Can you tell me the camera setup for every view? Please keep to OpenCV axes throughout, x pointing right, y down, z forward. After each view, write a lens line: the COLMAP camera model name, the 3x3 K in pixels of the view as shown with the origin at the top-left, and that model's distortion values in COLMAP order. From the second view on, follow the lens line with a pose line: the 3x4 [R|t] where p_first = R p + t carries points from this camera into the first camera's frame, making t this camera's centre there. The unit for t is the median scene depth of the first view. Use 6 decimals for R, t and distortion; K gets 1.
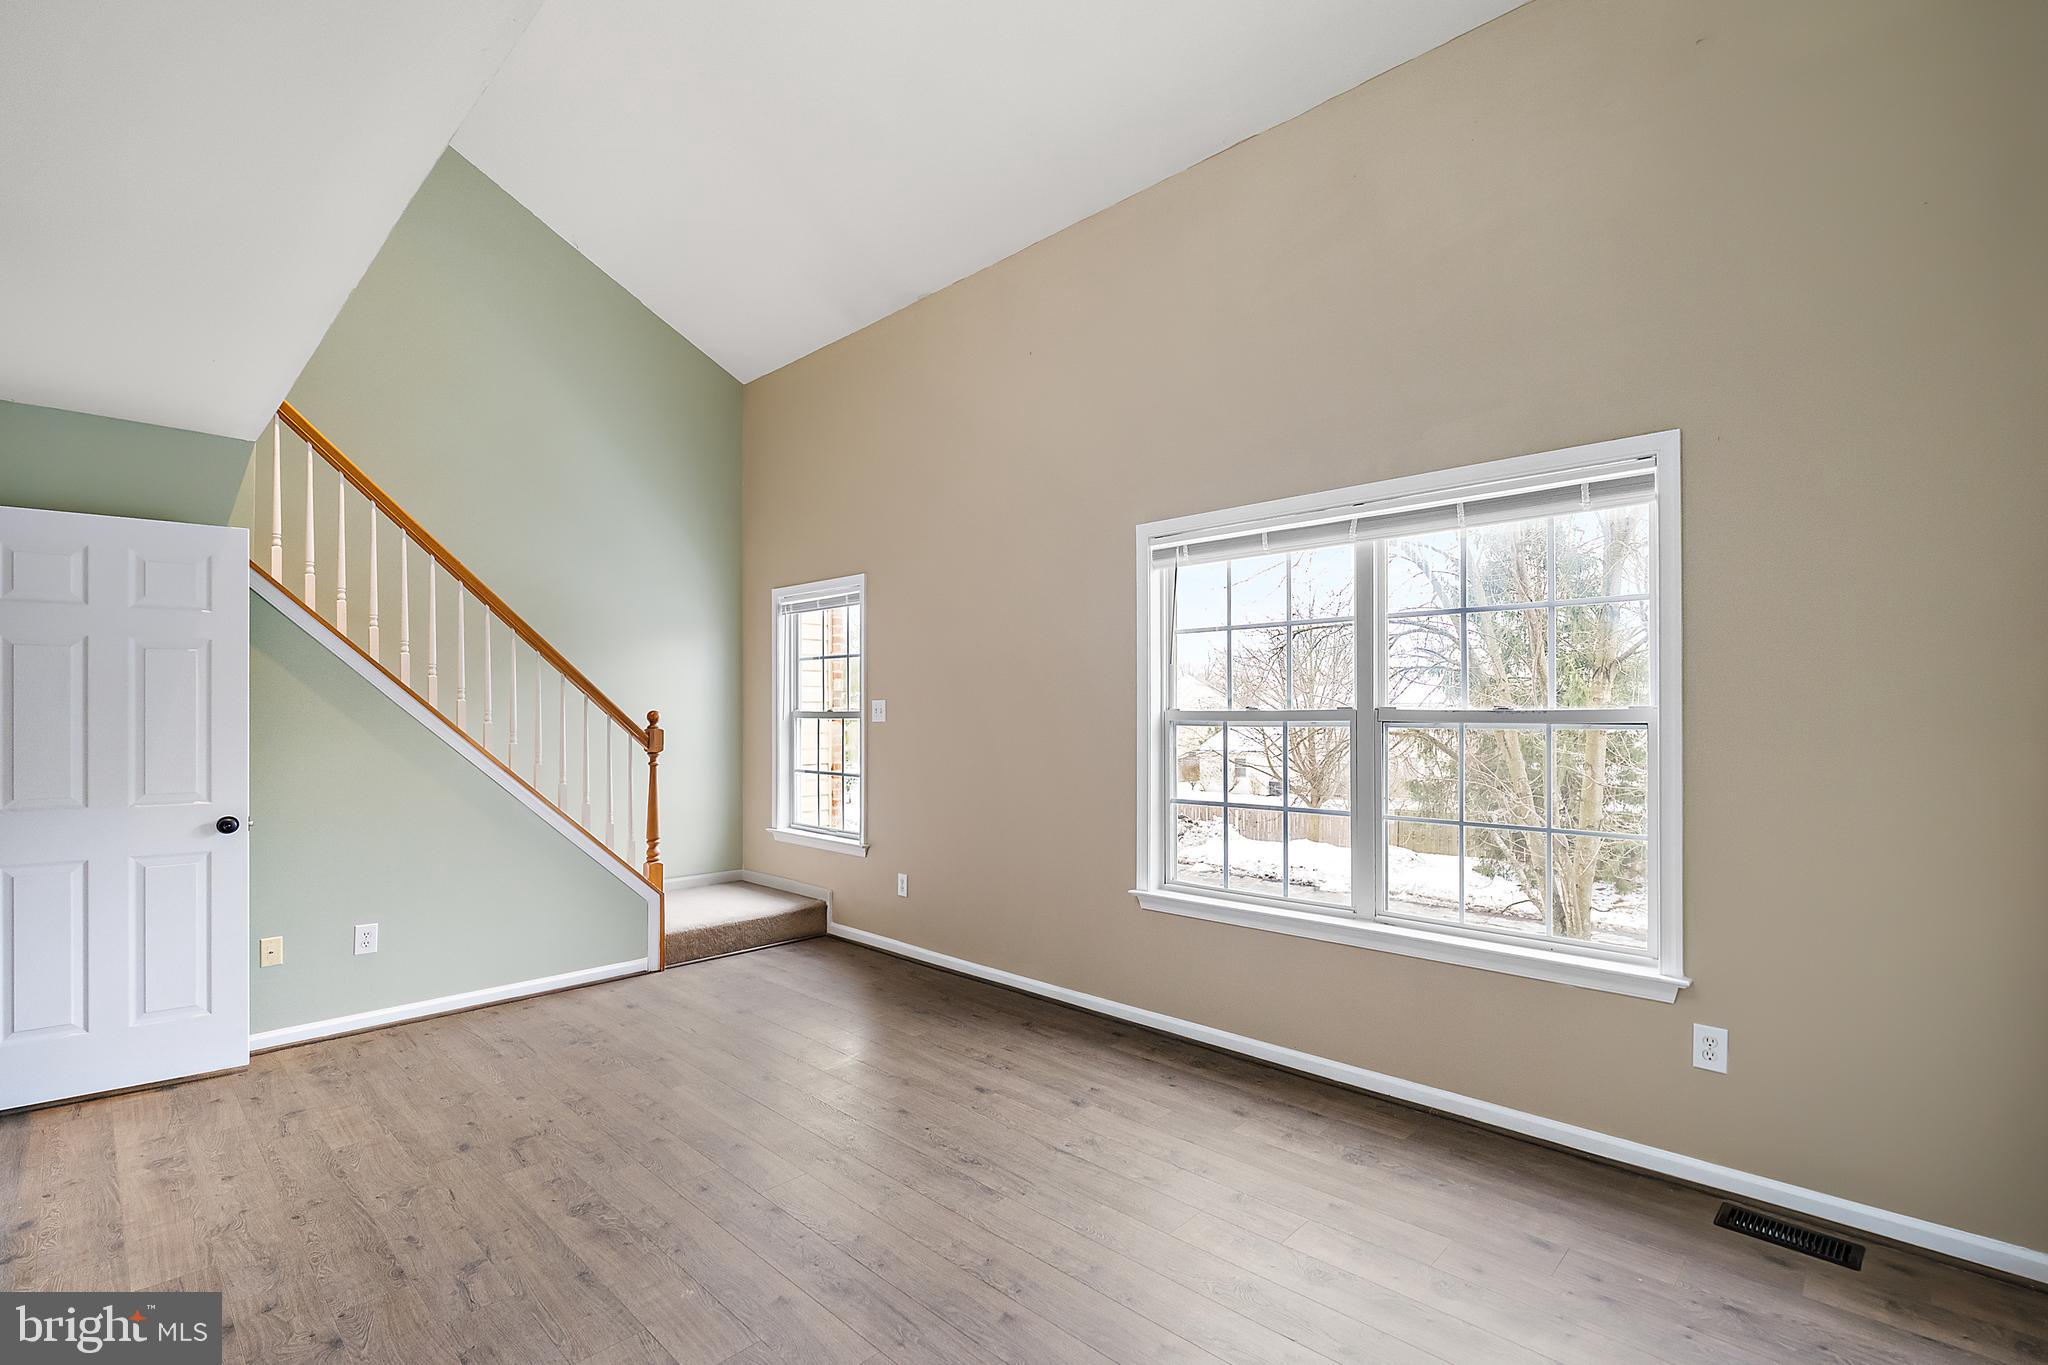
lens RADIAL K [[928.4, 0, 1034.4], [0, 928.4, 694.1], [0, 0, 1]] dist [-0.001465, 0.000286]
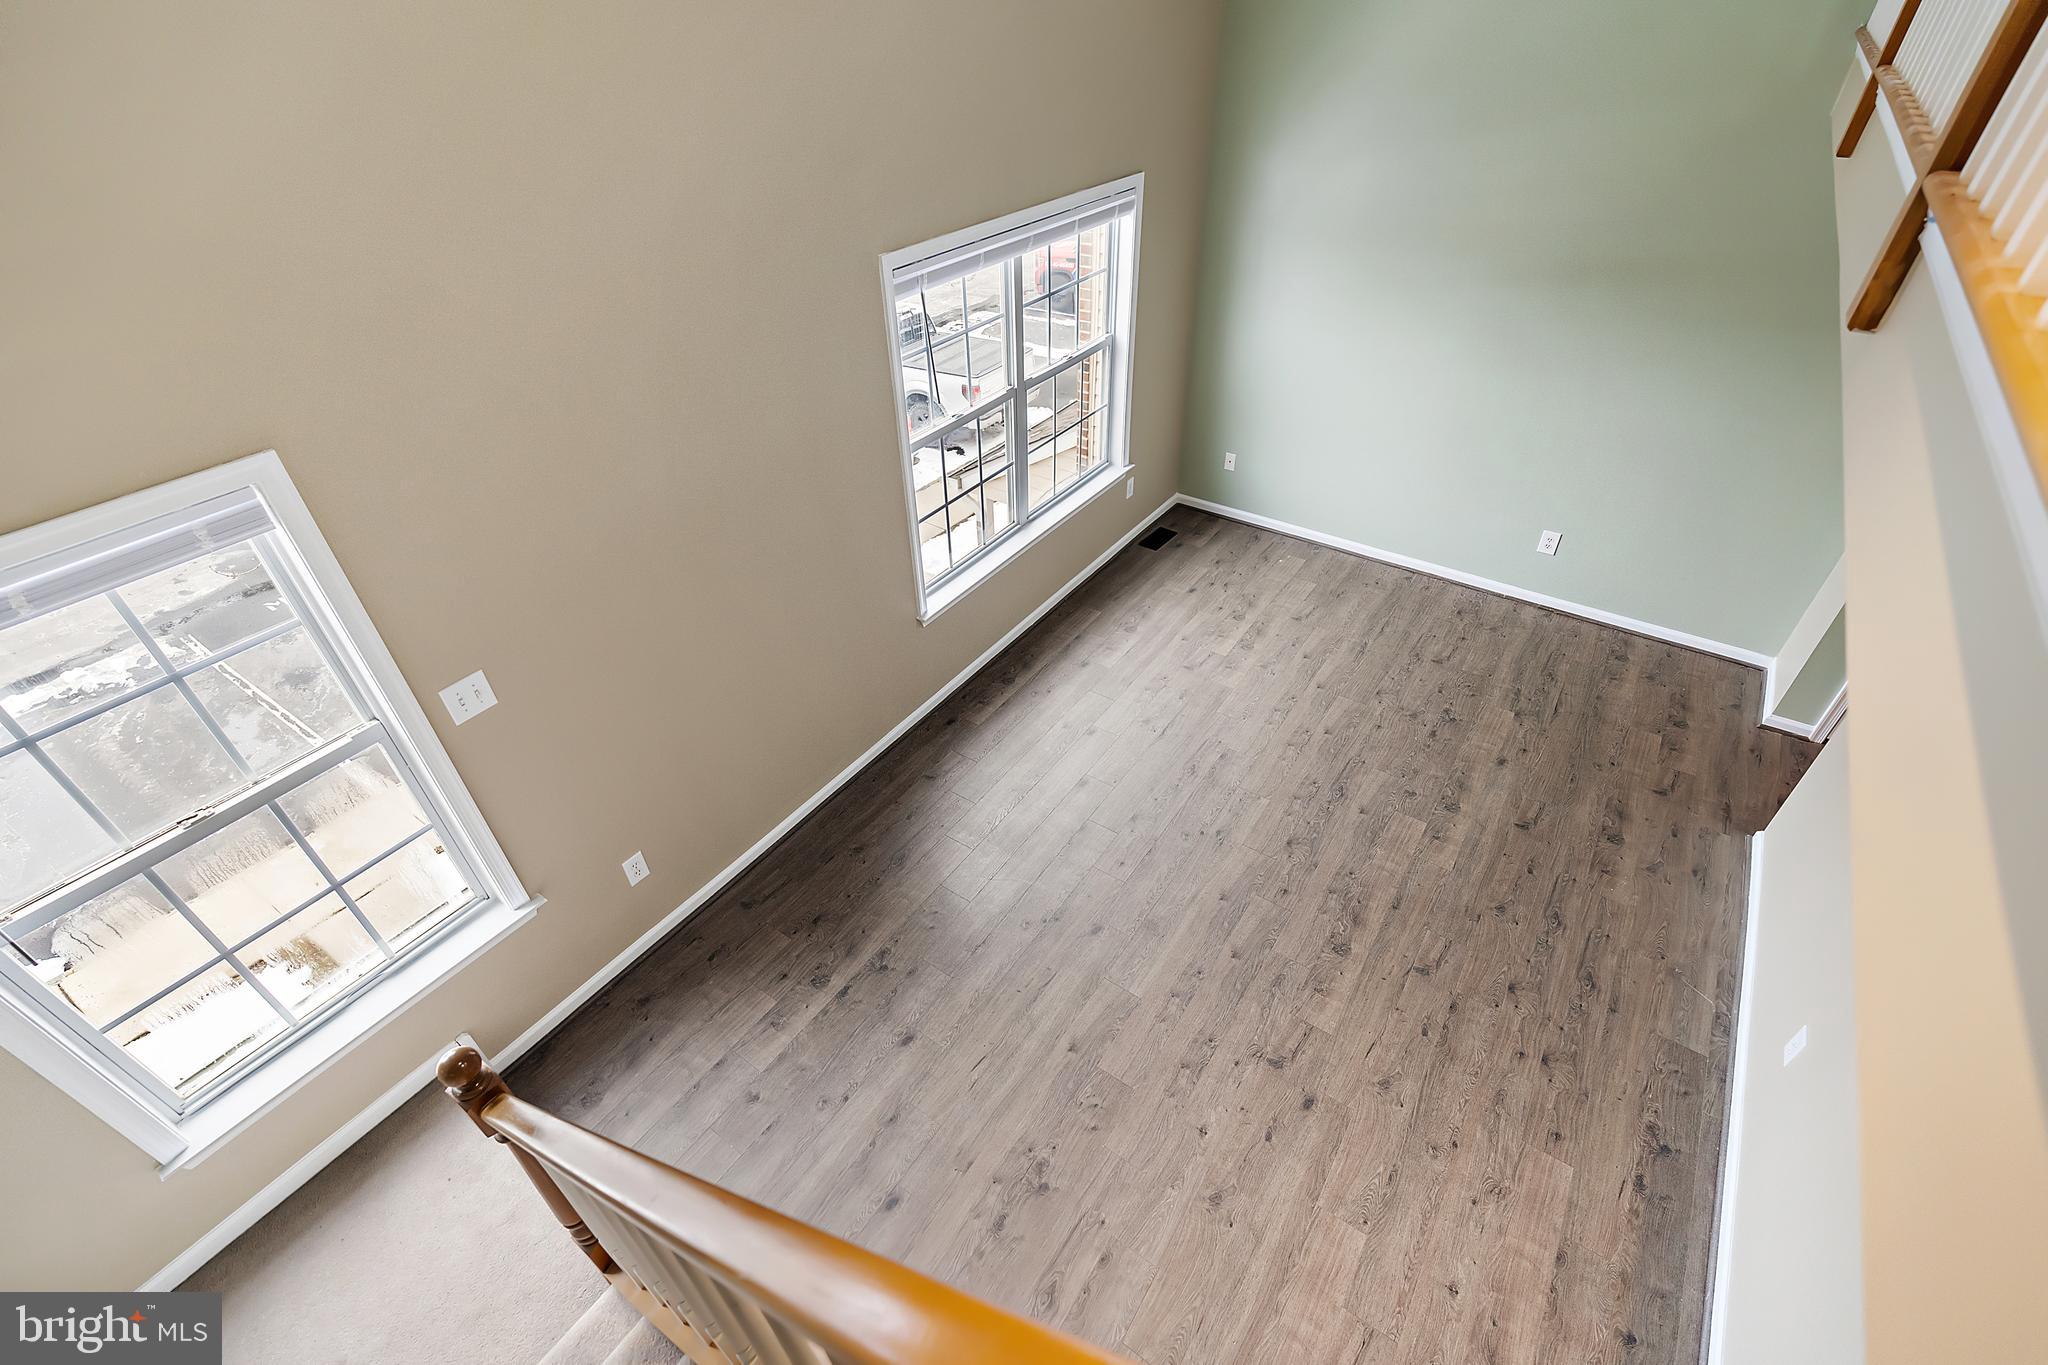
lens RADIAL K [[902.0, 0, 1024.0], [0, 902.0, 682.5], [0, 0, 1]] dist [-0.003194, 0.000079]
pose [[-0.161486, -0.607484, 0.777744, -0.951180], [-0.001200, 0.788208, 0.615408, -0.464243], [-0.986874, 0.098447, -0.128014, 1.248282]]
